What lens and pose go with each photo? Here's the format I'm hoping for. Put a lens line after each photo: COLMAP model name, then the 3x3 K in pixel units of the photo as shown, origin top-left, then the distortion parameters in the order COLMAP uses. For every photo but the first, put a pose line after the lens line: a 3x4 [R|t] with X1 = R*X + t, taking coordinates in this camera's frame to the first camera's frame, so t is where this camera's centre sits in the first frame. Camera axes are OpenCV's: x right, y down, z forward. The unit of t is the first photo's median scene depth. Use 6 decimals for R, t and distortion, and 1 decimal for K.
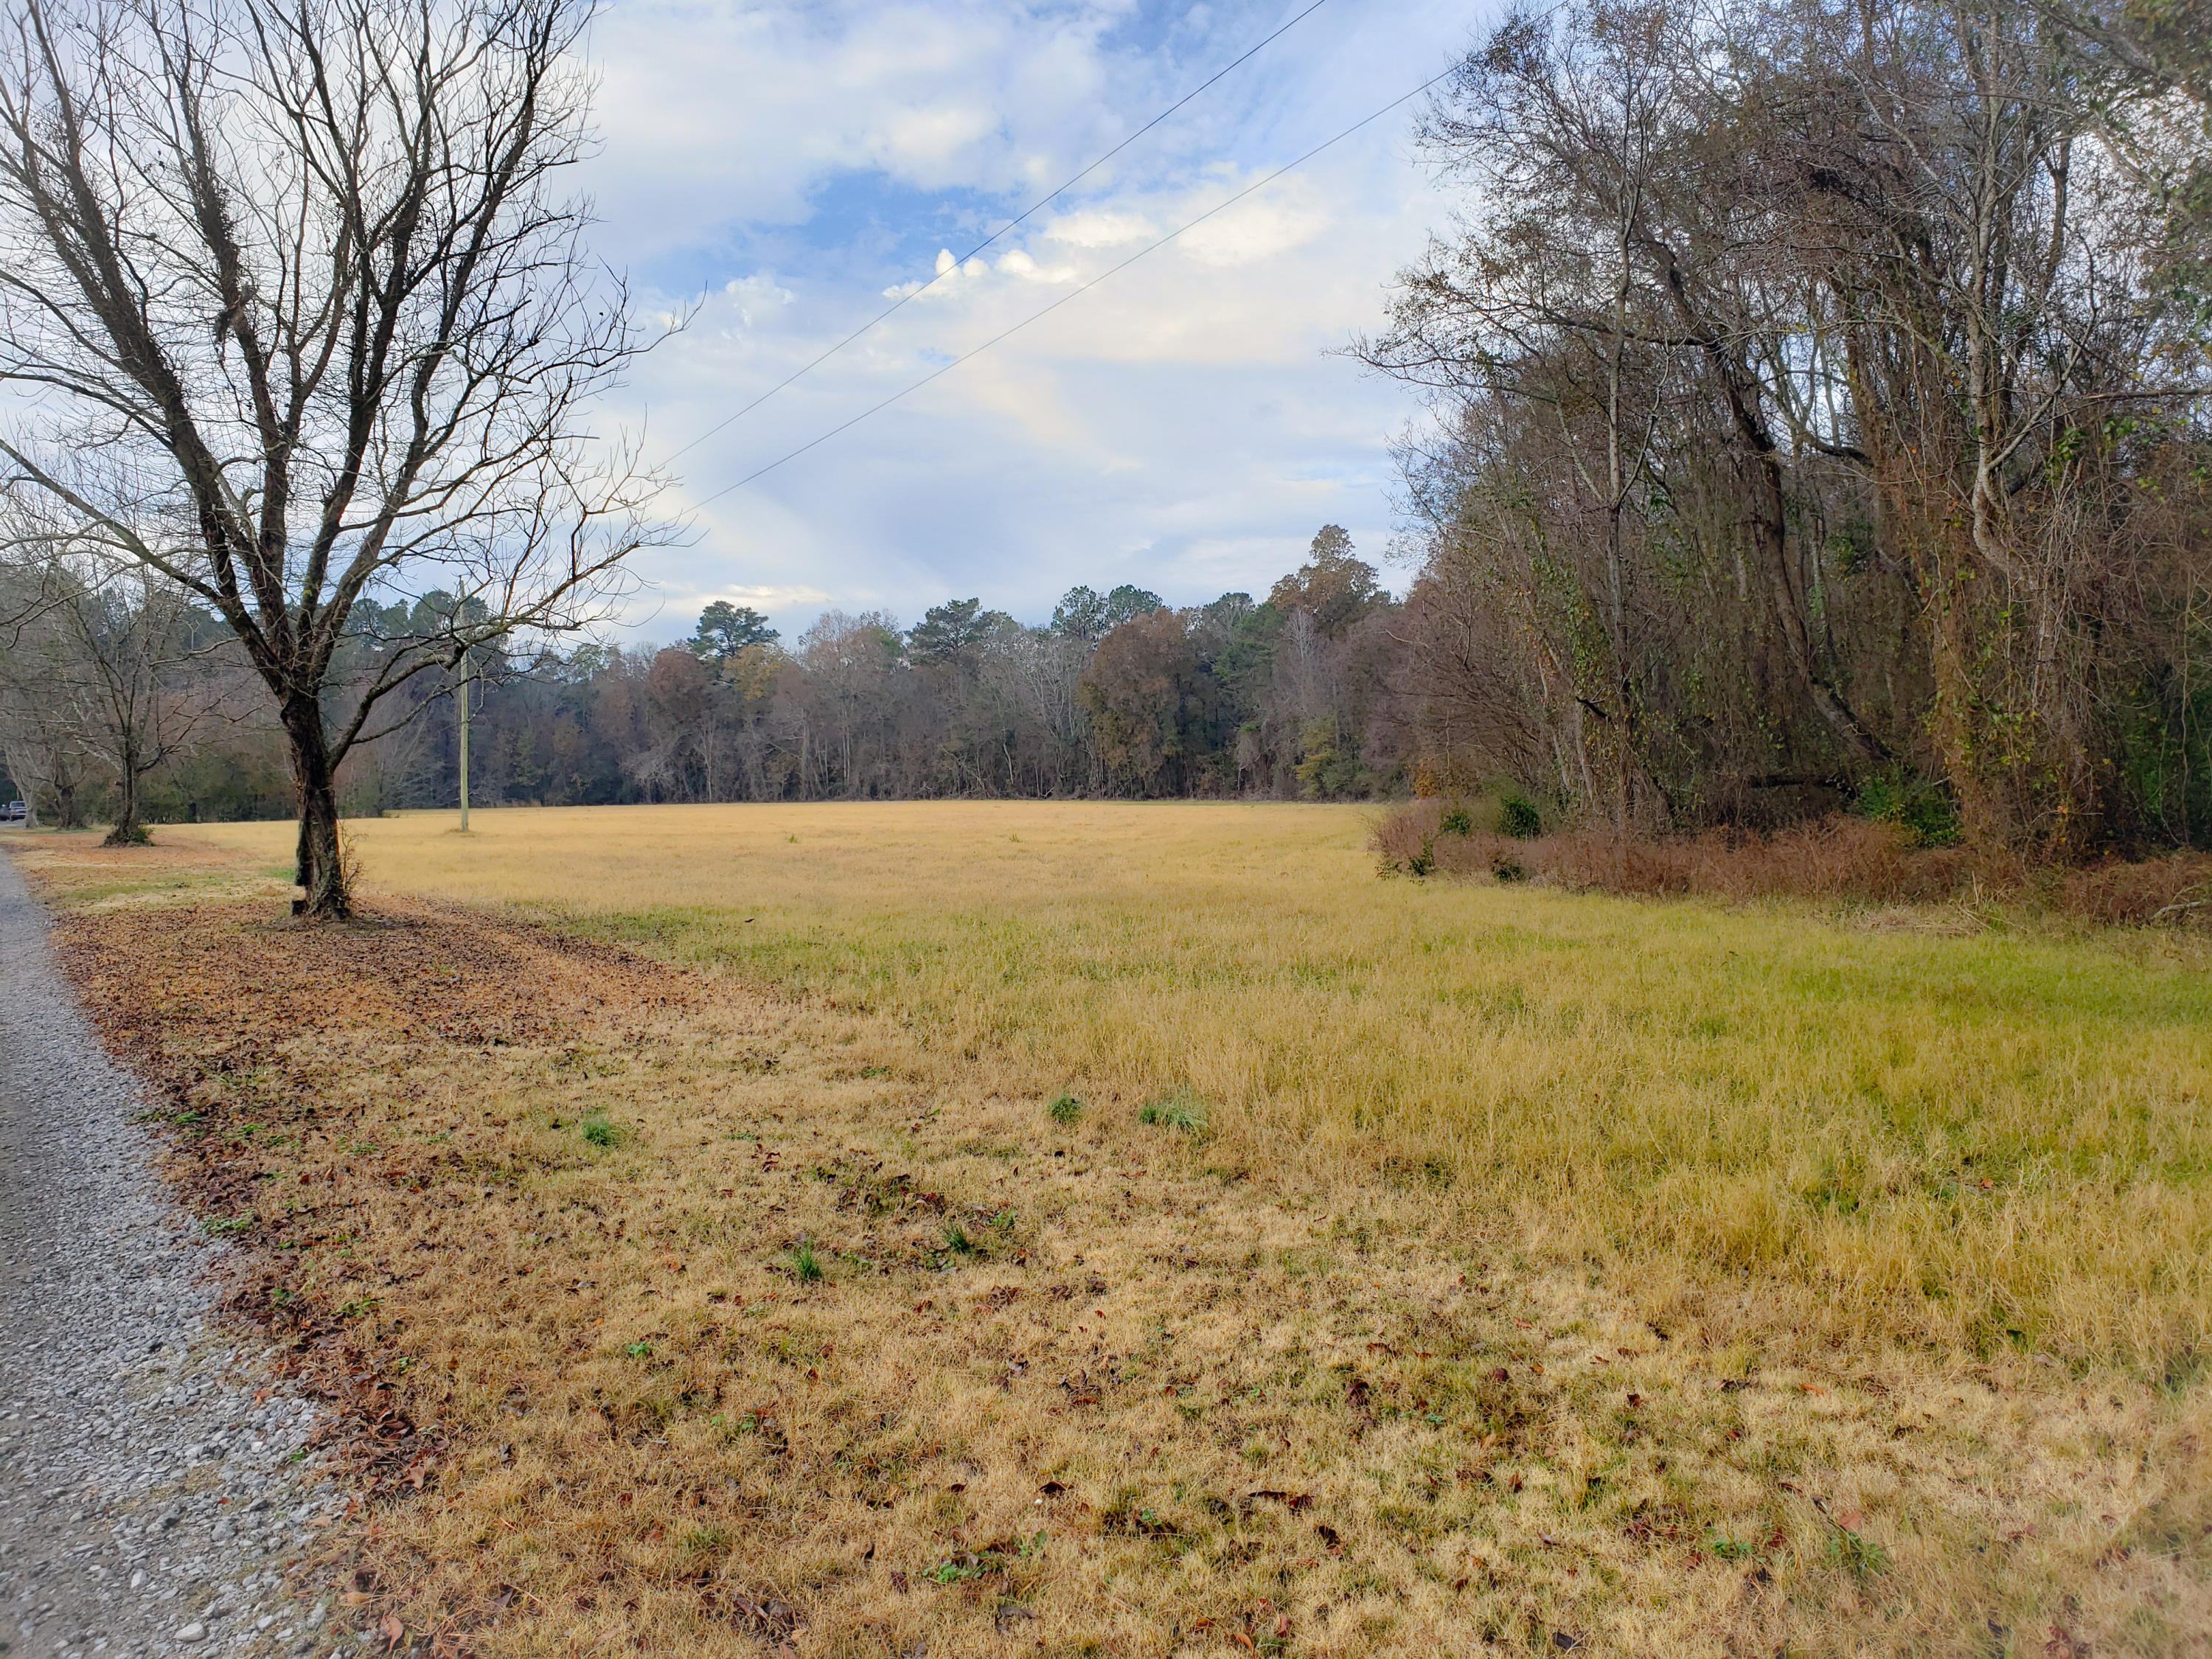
lens RADIAL K [[1691.8, 0, 1106.0], [0, 1691.8, 829.5], [0, 0, 1]] dist [0.002827, -0.012888]
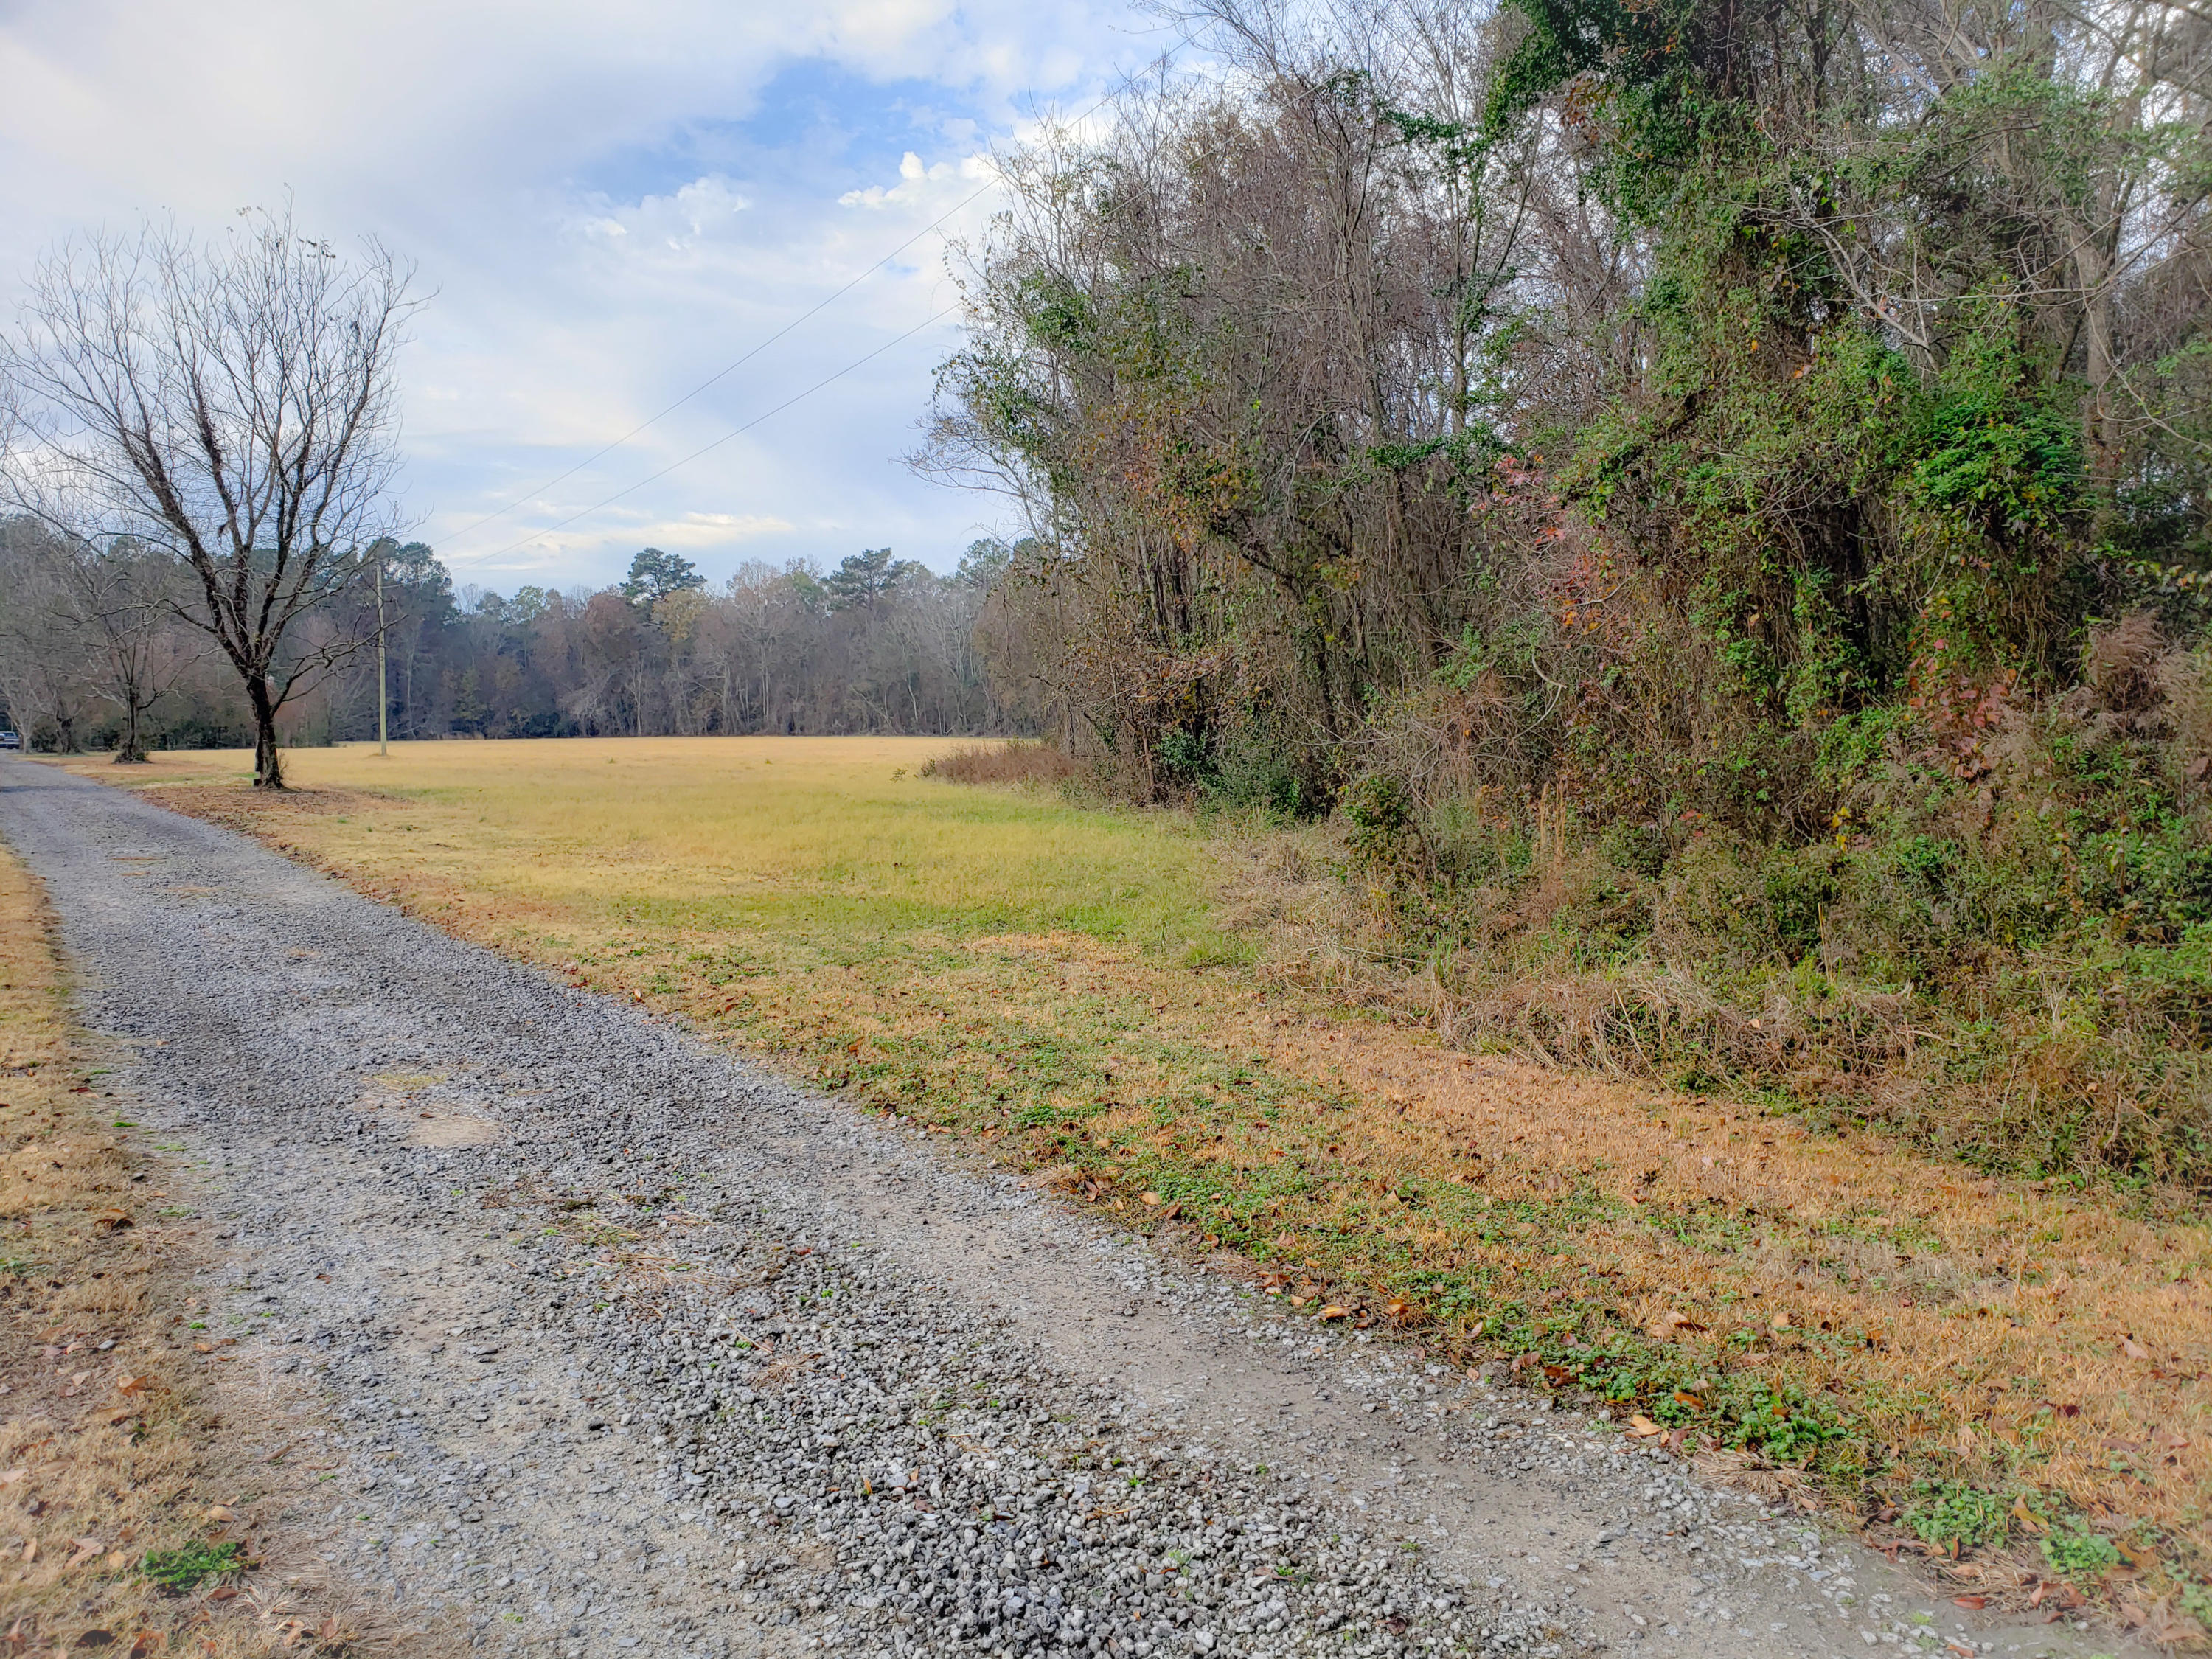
lens RADIAL K [[1695.2, 0, 1104.9], [0, 1695.2, 847.8], [0, 0, 1]] dist [-0.001110, -0.000647]
pose [[0.999808, 0.005887, 0.018709, 0.044893], [-0.006764, 0.998864, 0.047170, 0.001842], [-0.018410, -0.047287, 0.998712, -0.094158]]
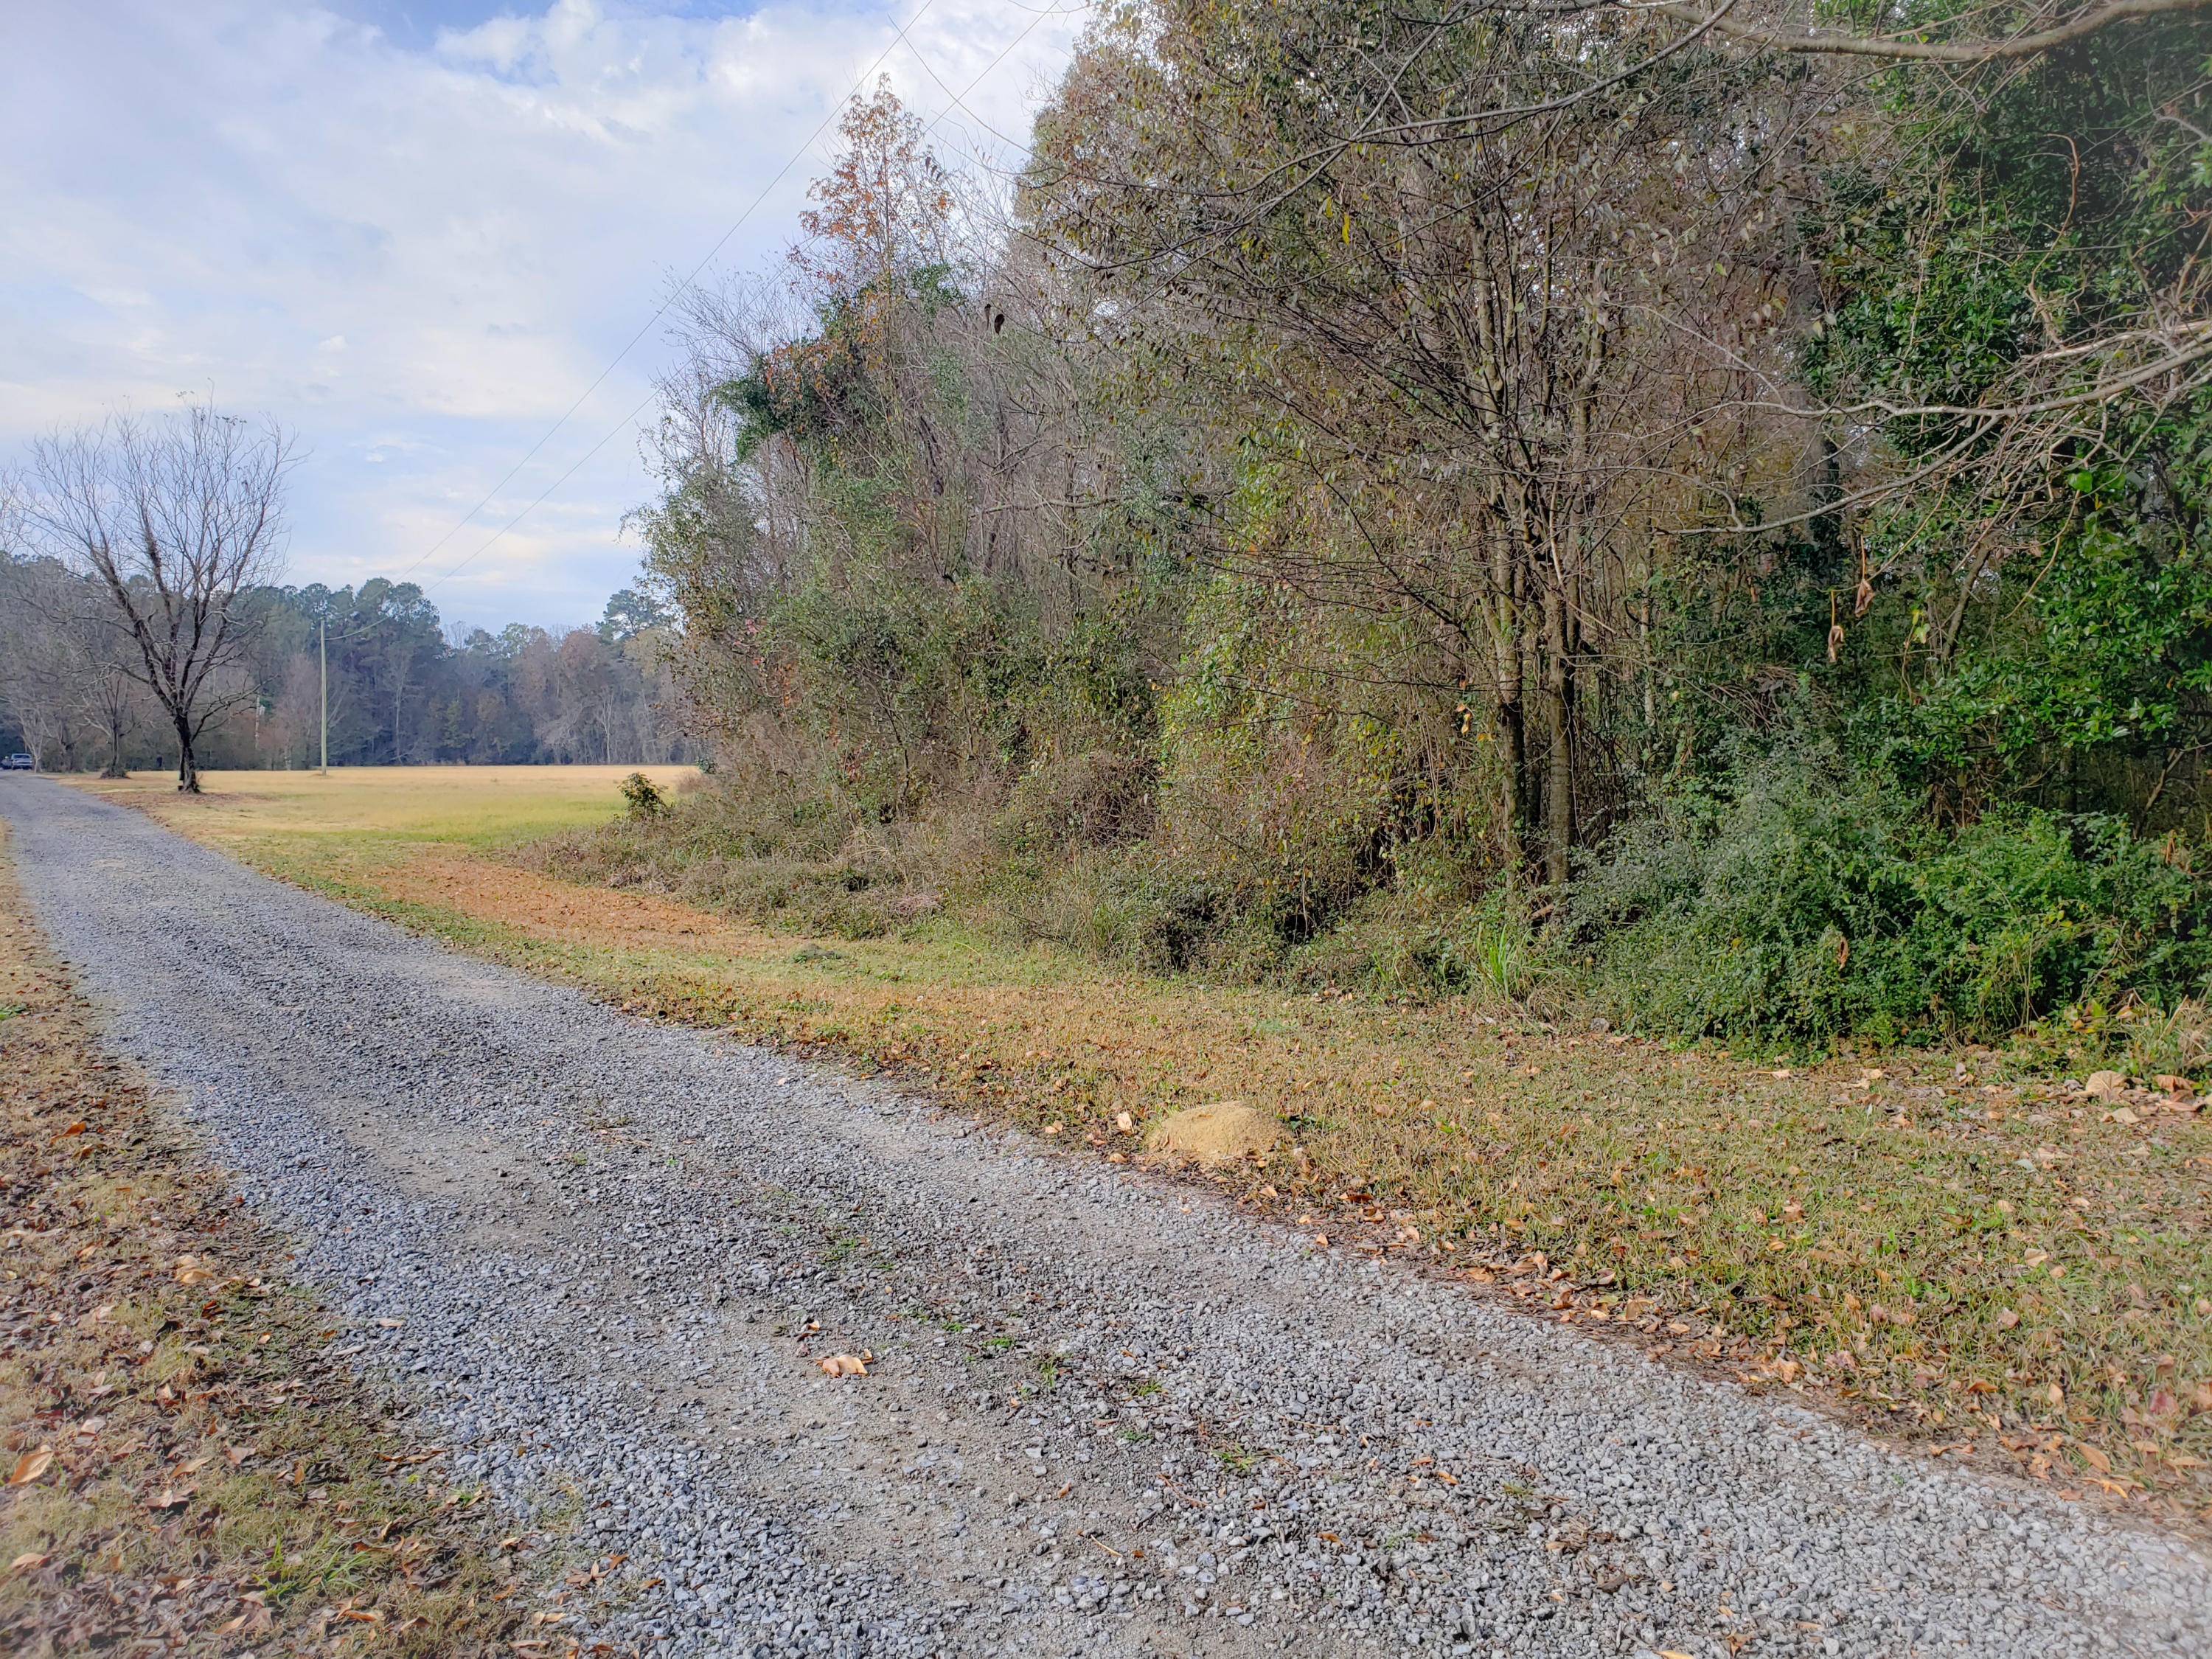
lens RADIAL K [[1691.8, 0, 1106.0], [0, 1691.8, 829.5], [0, 0, 1]] dist [0.002827, -0.012888]
pose [[0.999812, 0.015278, 0.011911, 0.097602], [-0.015476, 0.999739, 0.016777, 0.003917], [-0.011651, -0.016958, 0.999788, -0.174141]]
